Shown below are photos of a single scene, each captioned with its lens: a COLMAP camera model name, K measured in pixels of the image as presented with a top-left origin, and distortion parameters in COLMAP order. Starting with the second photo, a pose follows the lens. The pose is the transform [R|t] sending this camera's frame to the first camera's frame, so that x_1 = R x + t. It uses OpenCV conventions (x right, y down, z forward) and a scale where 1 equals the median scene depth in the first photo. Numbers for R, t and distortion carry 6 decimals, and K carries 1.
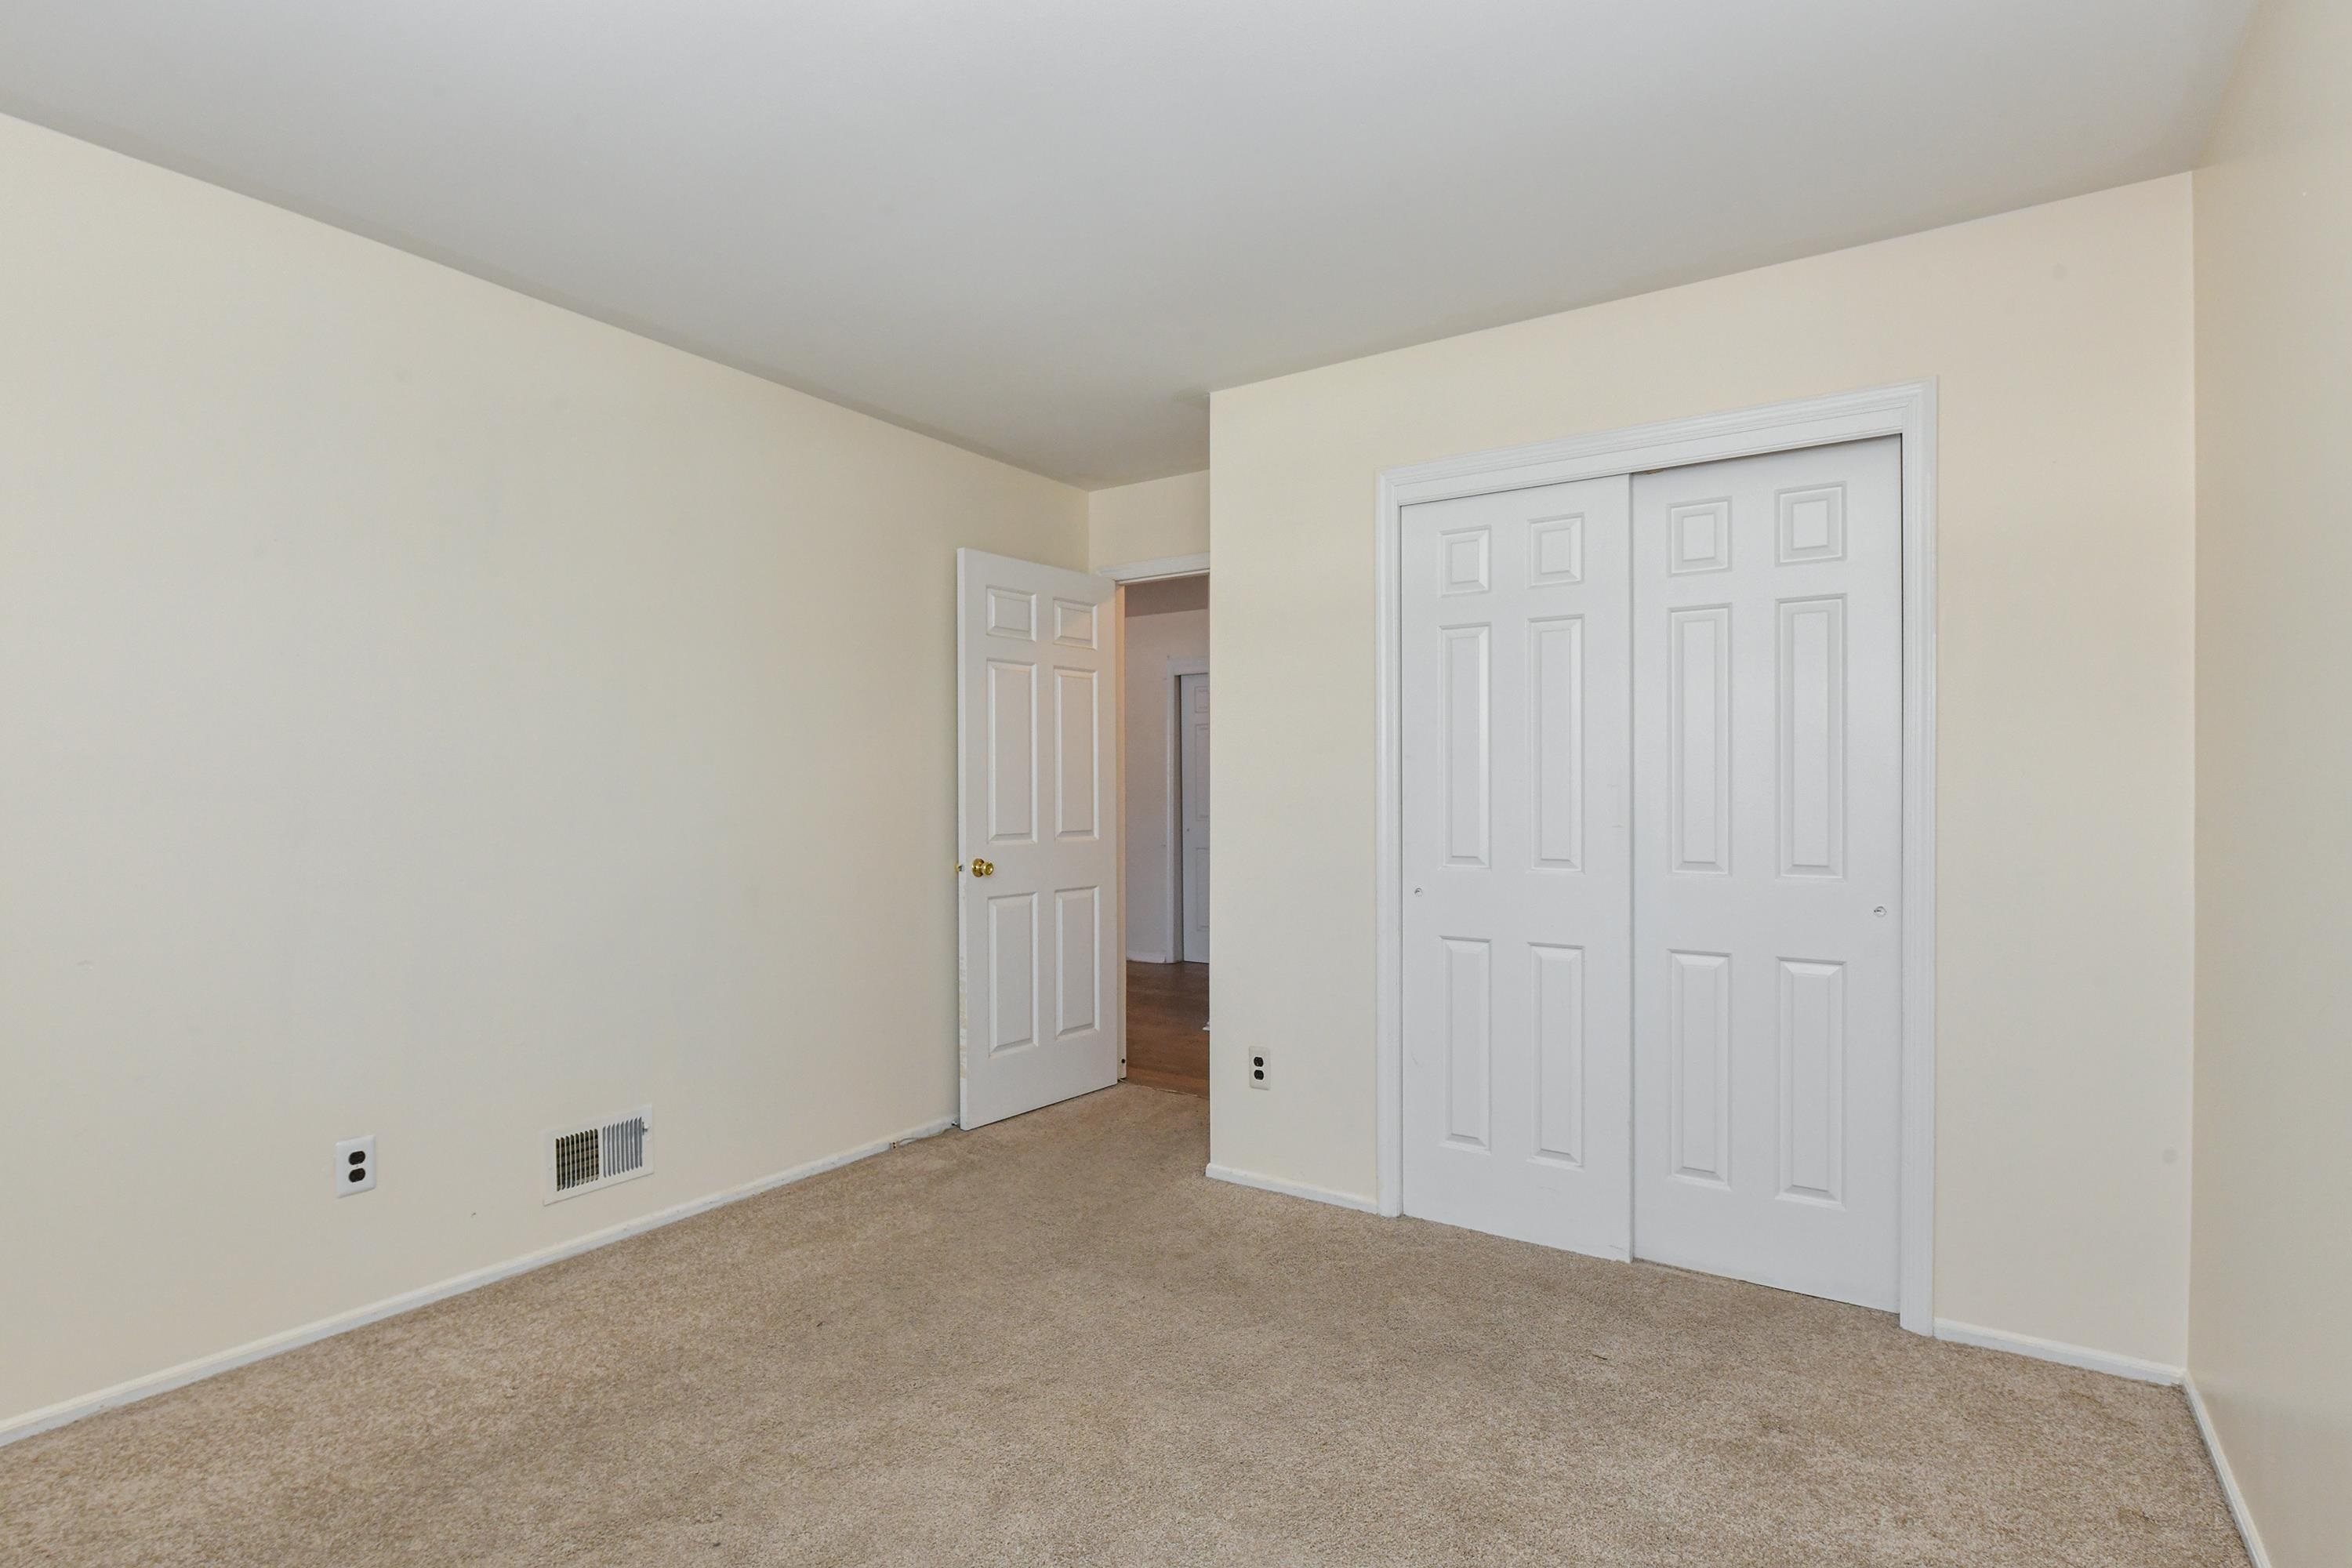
lens RADIAL K [[1157.1, 0, 1170.1], [0, 1157.1, 787.7], [0, 0, 1]] dist [-0.006532, -0.003801]
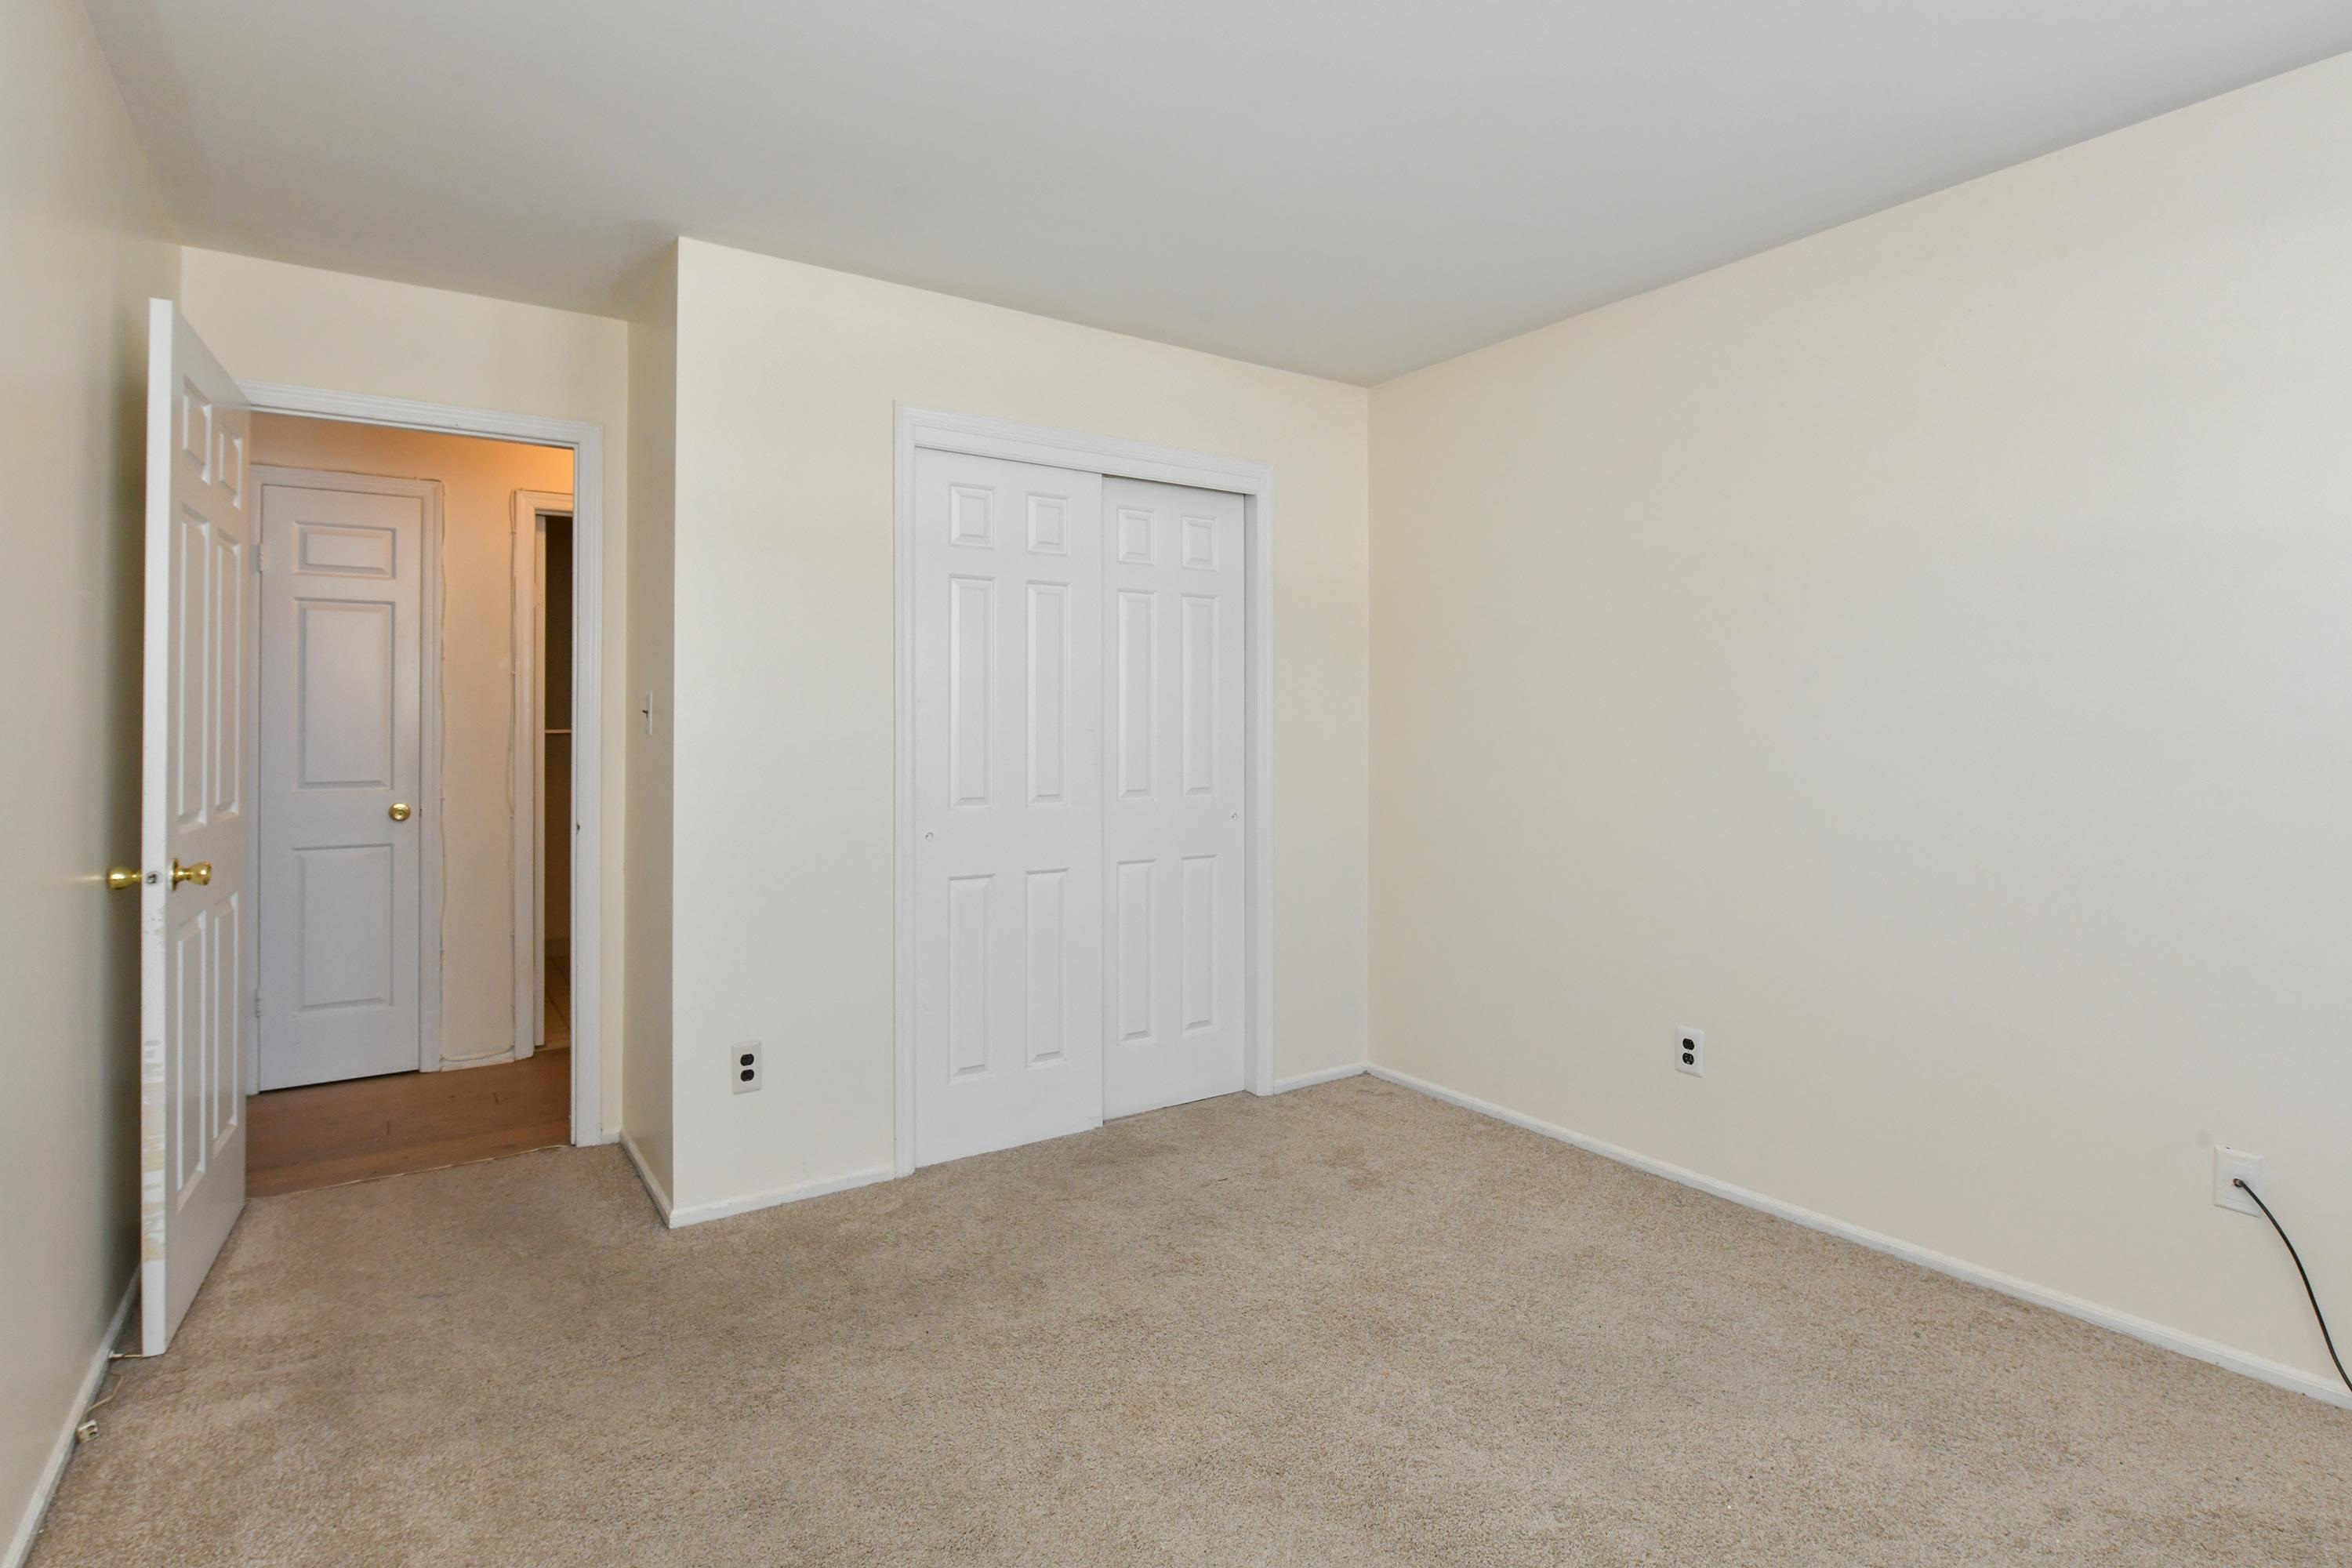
lens RADIAL K [[1157.1, 0, 1132.4], [0, 1157.1, 727.0], [0, 0, 1]] dist [-0.006532, -0.003801]
pose [[0.380738, 0.009095, 0.924638, -0.638125], [0.004684, 0.999920, -0.011765, 0.008081], [-0.924671, 0.008811, 0.380665, 0.456090]]
